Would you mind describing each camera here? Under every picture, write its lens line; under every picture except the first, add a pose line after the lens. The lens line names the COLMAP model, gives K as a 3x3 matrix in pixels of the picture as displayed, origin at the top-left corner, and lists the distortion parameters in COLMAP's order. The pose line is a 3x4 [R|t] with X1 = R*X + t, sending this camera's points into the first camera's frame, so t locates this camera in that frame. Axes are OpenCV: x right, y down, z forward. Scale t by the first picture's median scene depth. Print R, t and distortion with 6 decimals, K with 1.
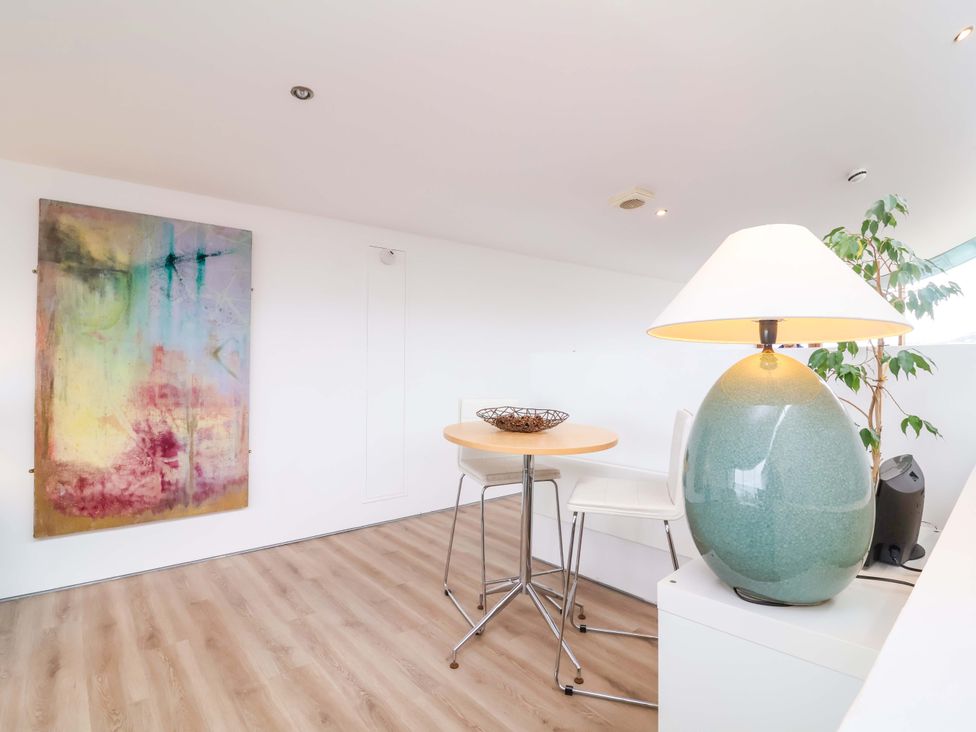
lens RADIAL K [[513.8, 0, 485.4], [0, 513.8, 360.8], [0, 0, 1]] dist [-0.000277, 0.000039]
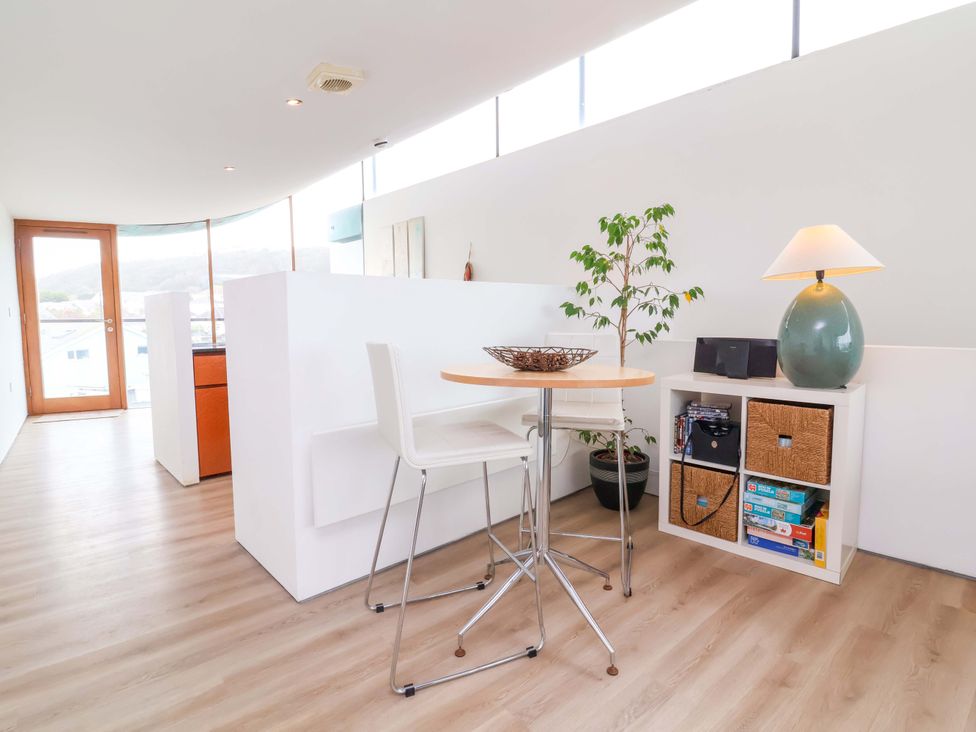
lens RADIAL K [[513.8, 0, 483.4], [0, 513.8, 367.0], [0, 0, 1]] dist [-0.000277, 0.000039]
pose [[-0.011685, -0.111047, 0.993746, -0.921230], [0.016549, 0.993657, 0.111232, 0.040520], [-0.999795, 0.017746, -0.009773, 1.388384]]
